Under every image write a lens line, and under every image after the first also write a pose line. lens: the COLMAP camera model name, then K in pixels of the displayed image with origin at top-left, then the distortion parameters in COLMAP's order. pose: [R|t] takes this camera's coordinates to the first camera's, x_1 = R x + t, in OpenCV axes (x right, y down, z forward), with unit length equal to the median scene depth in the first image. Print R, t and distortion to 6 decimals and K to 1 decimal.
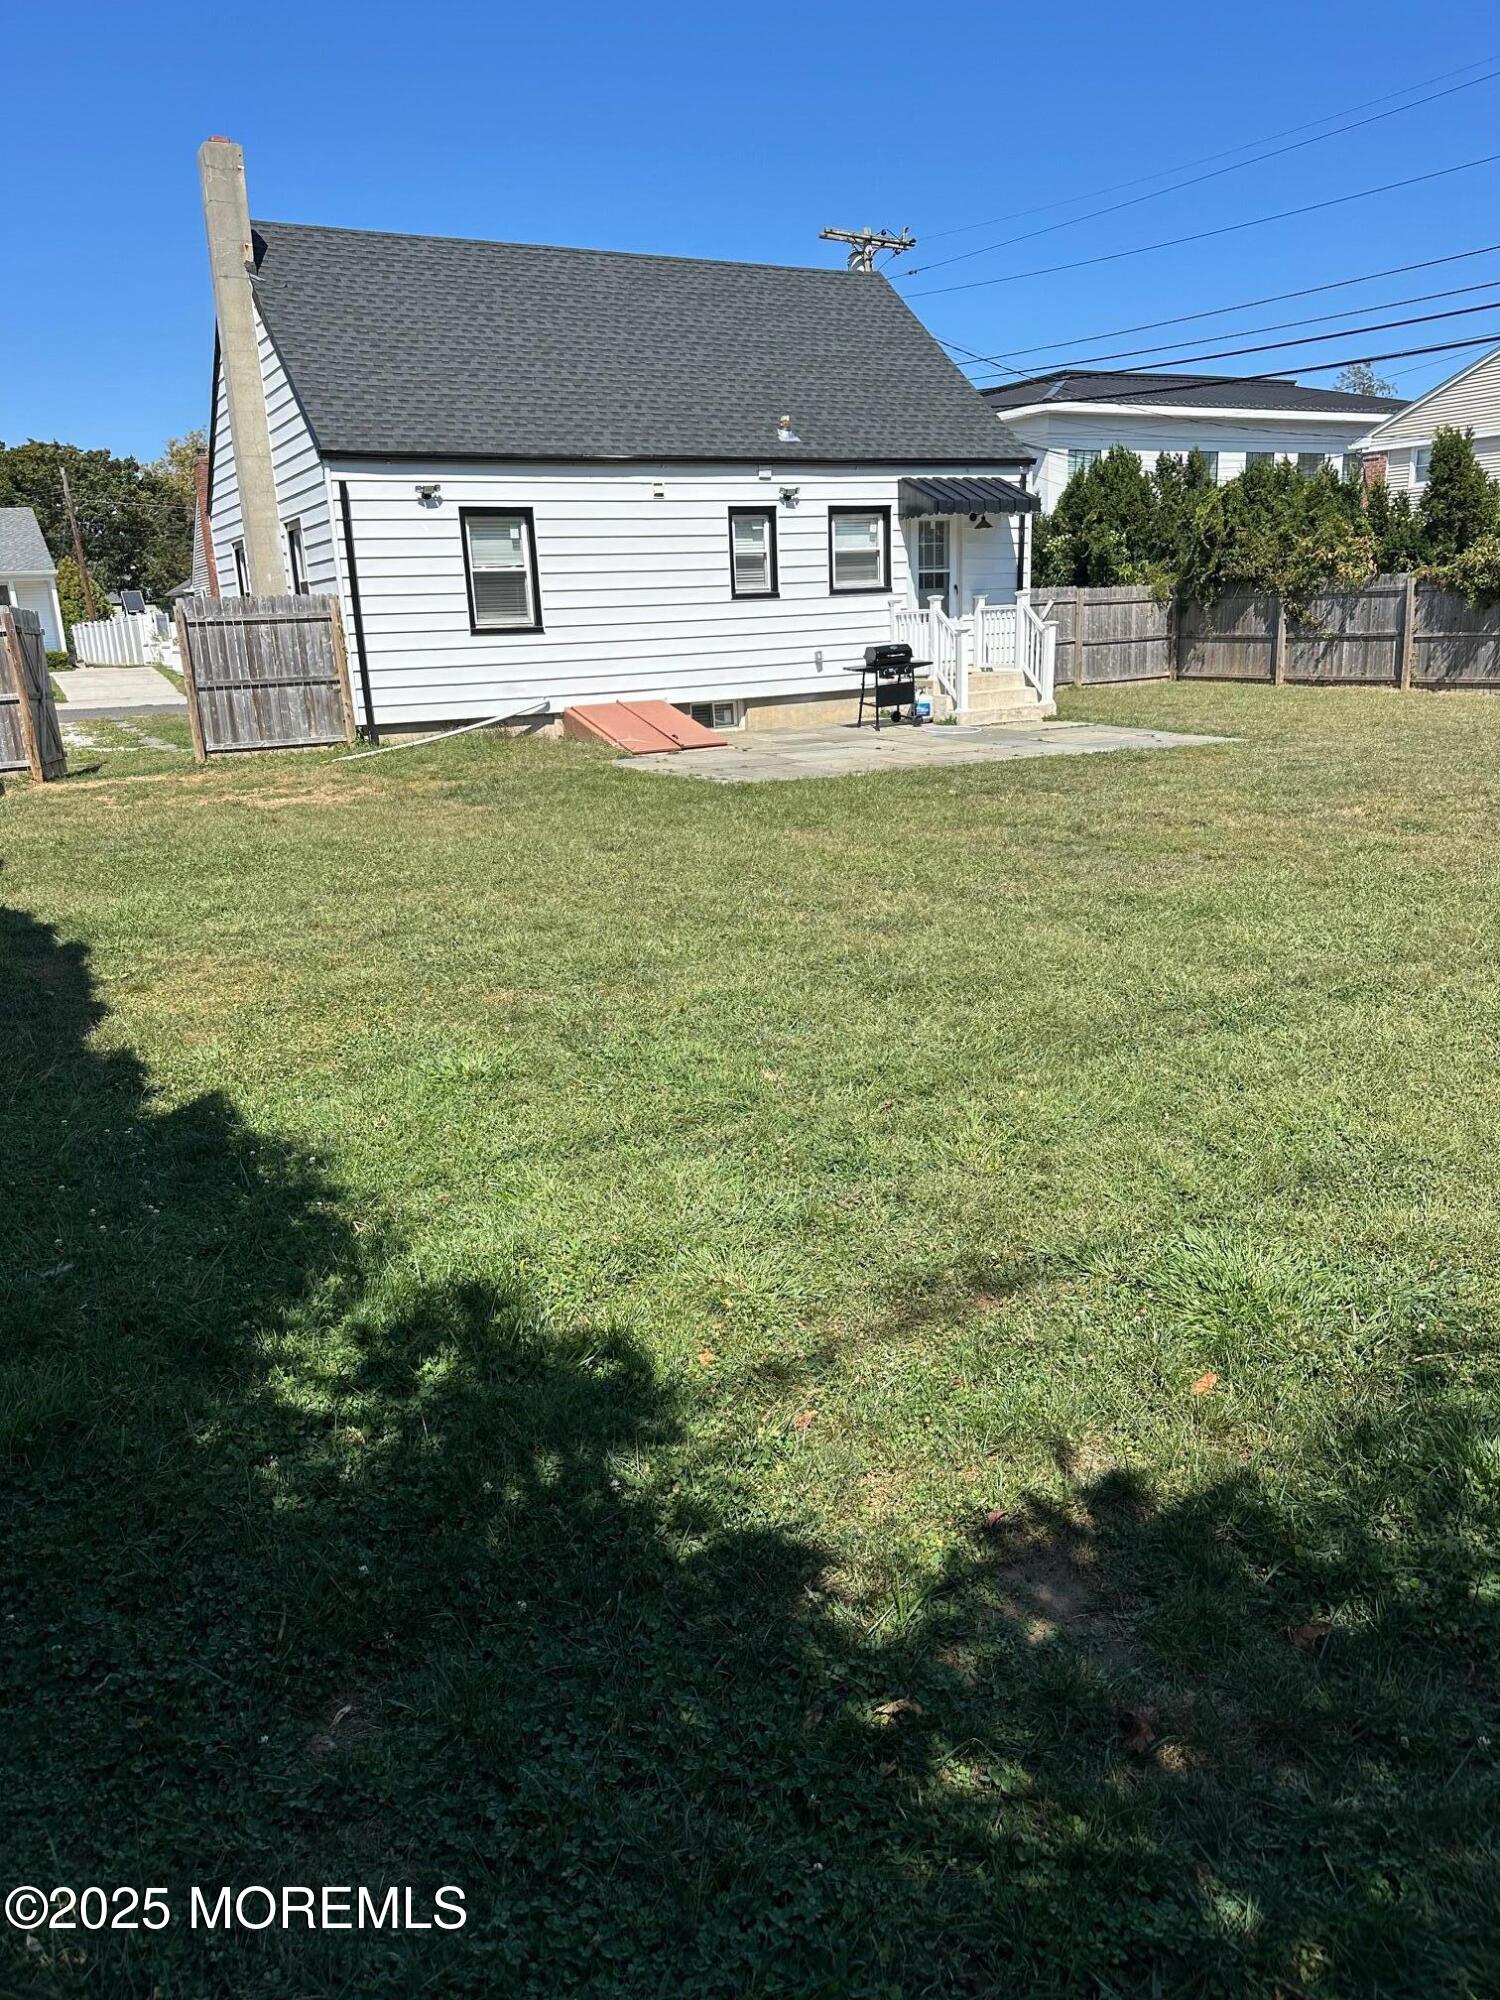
lens RADIAL K [[1371.0, 0, 734.0], [0, 1371.0, 999.5], [0, 0, 1]] dist [0.045835, -0.023474]
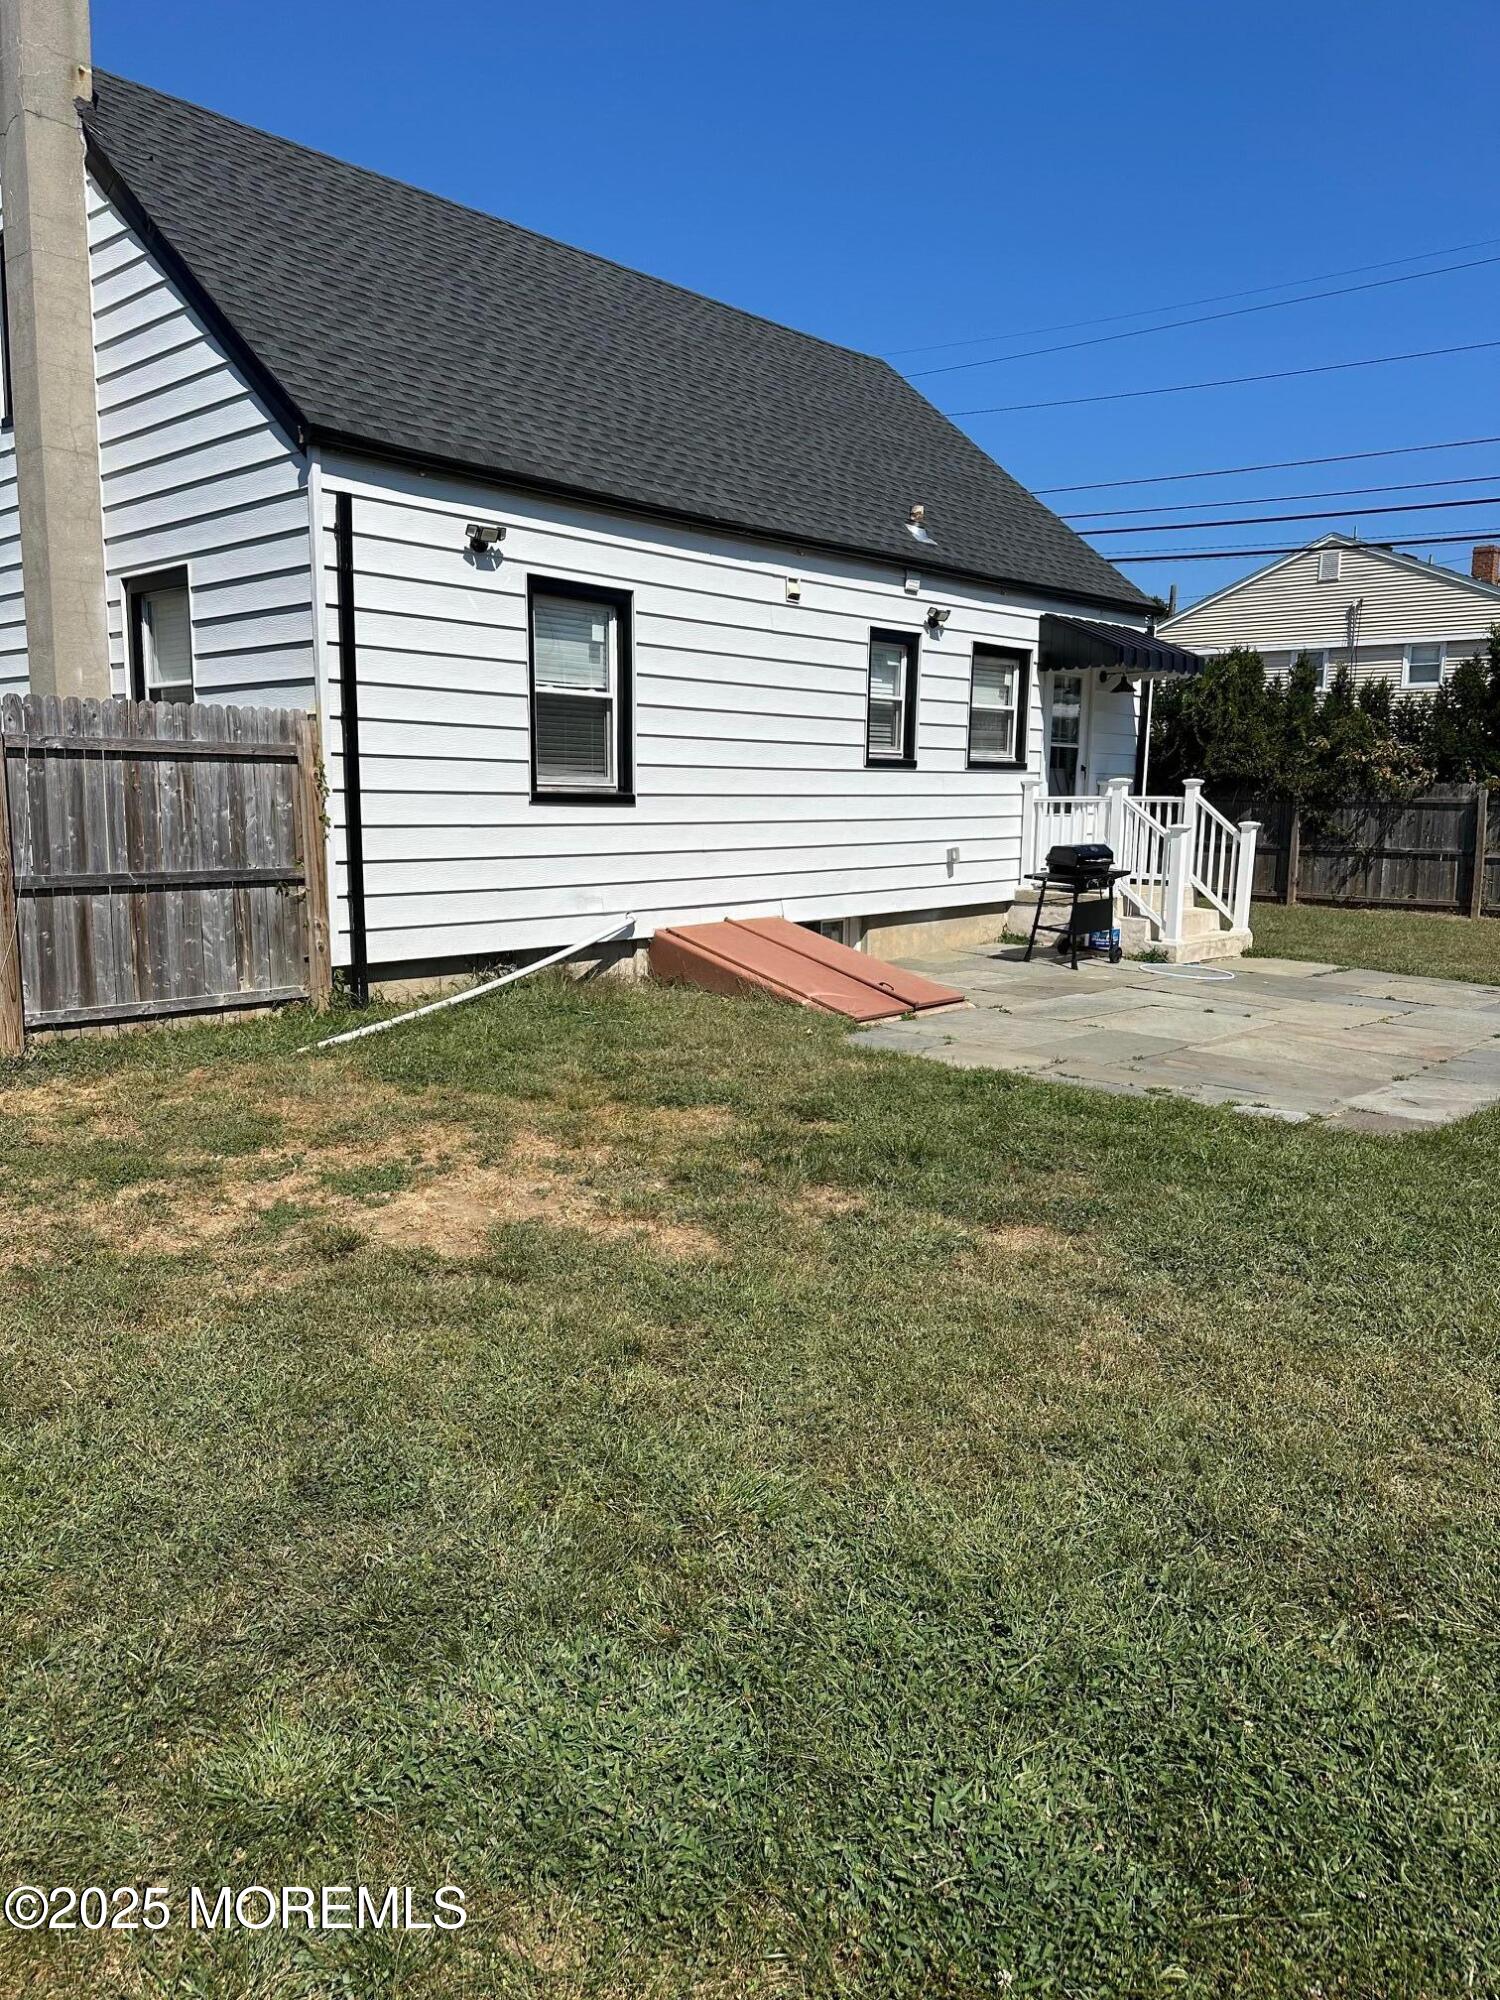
lens RADIAL K [[1371.0, 0, 755.1], [0, 1371.0, 1008.2], [0, 0, 1]] dist [0.045835, -0.023474]
pose [[0.947068, 0.003268, 0.321017, -0.269733], [0.034163, 0.993245, -0.110897, -0.114333], [-0.319210, 0.115994, 0.940558, 0.446093]]
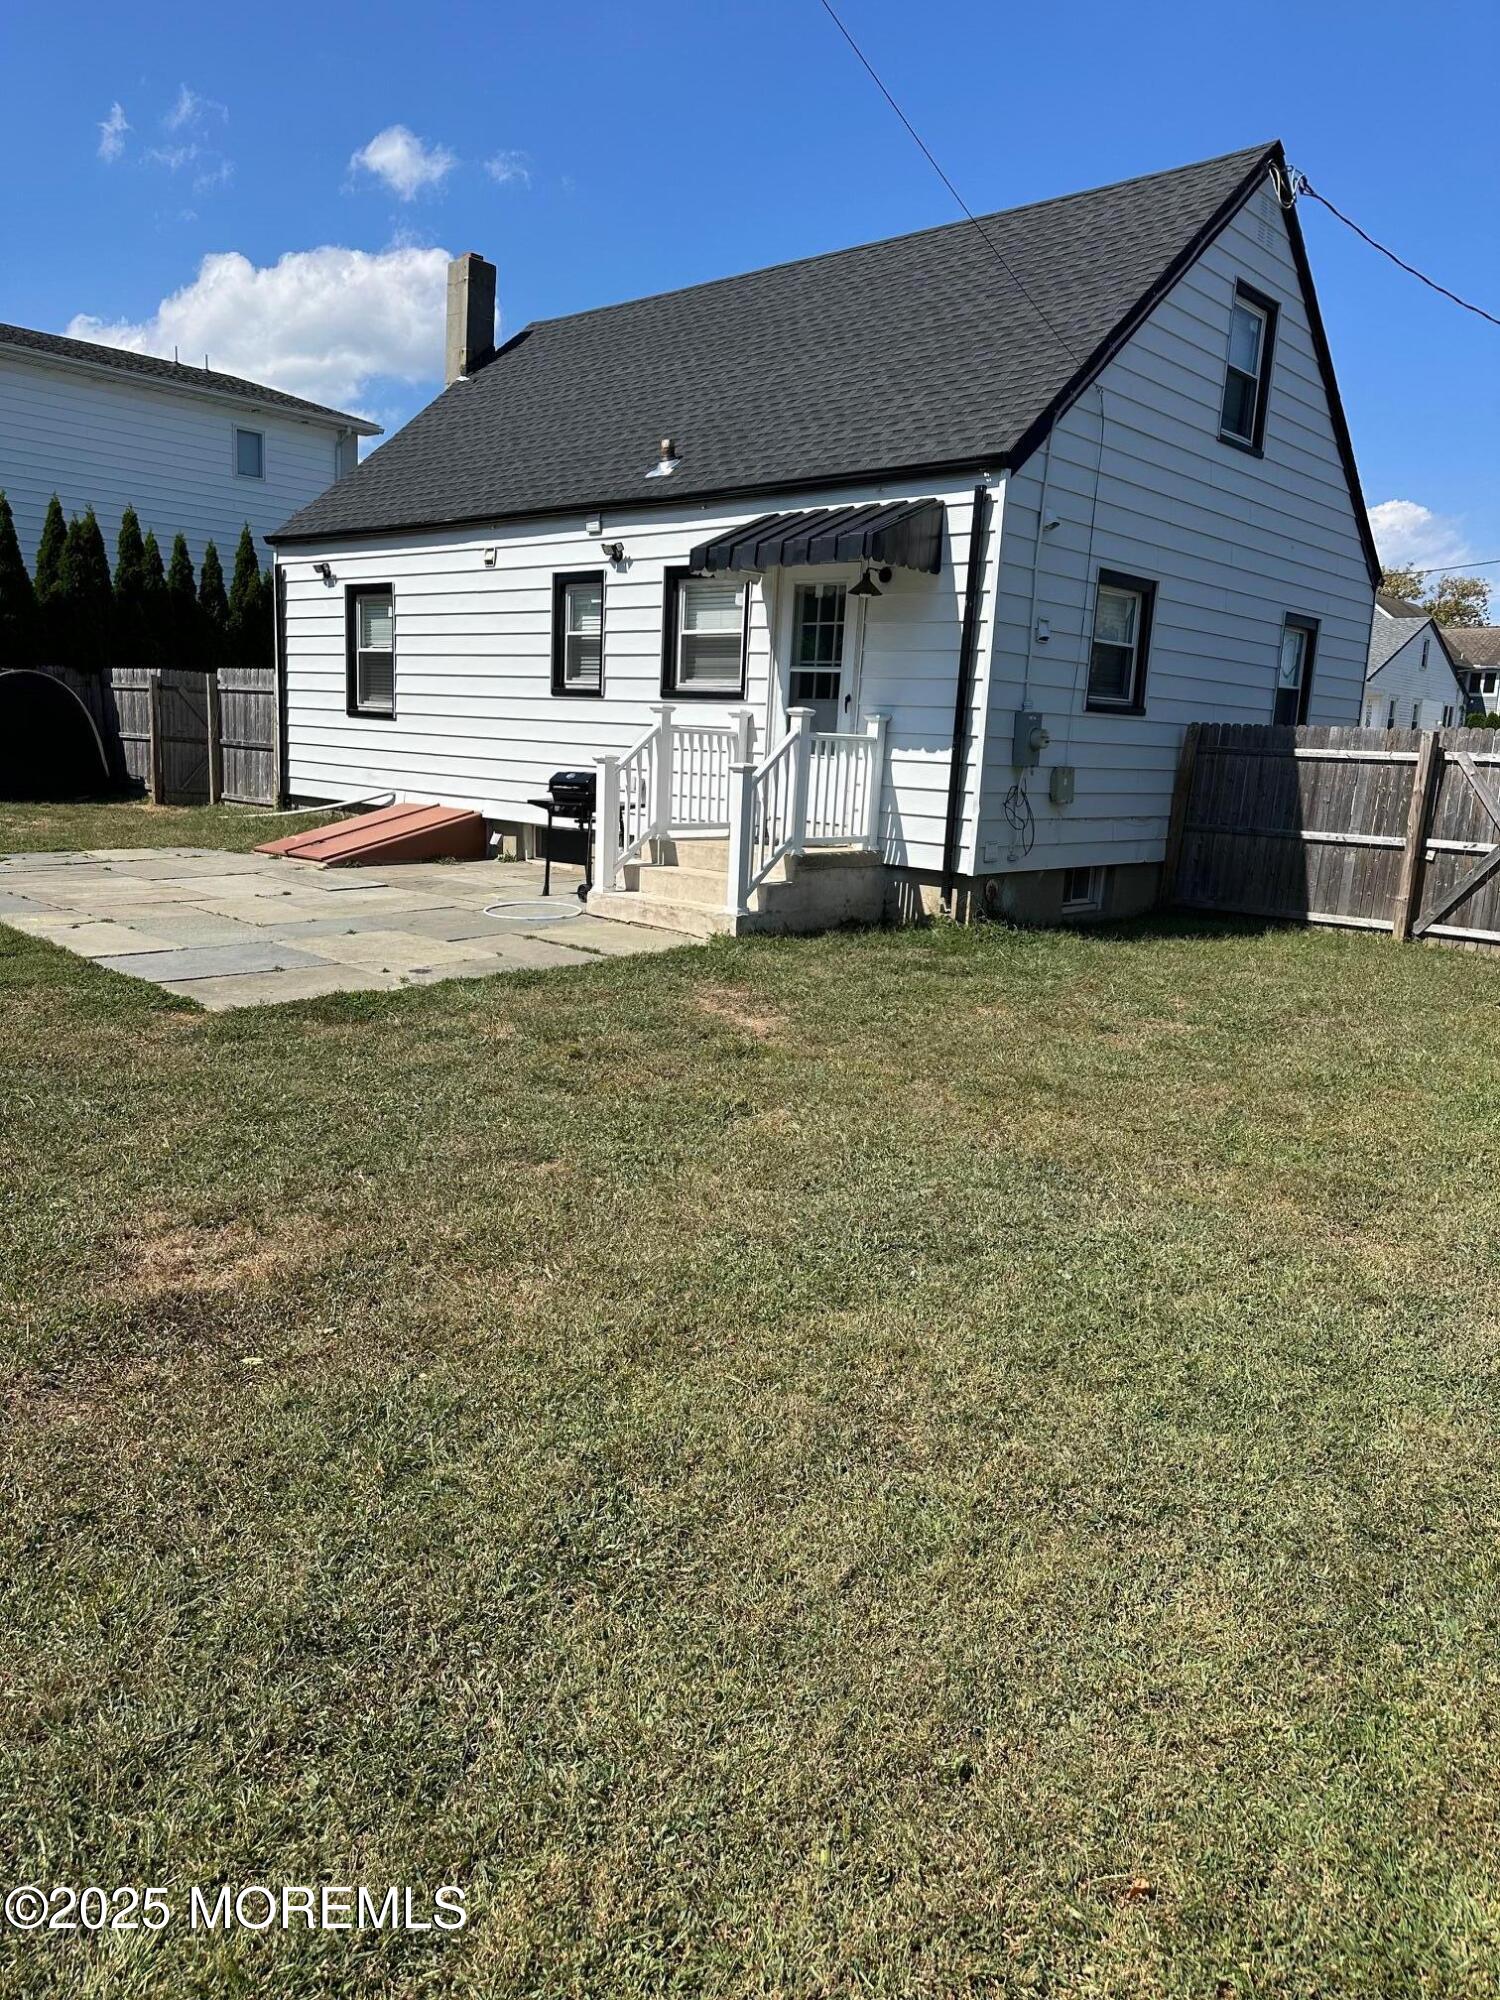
lens RADIAL K [[1371.0, 0, 753.0], [0, 1371.0, 1003.4], [0, 0, 1]] dist [0.045835, -0.023474]
pose [[0.314495, 0.235703, -0.919531, 0.793115], [-0.319879, 0.938342, 0.131121, -0.280936], [0.893740, 0.252901, 0.370500, 0.908296]]
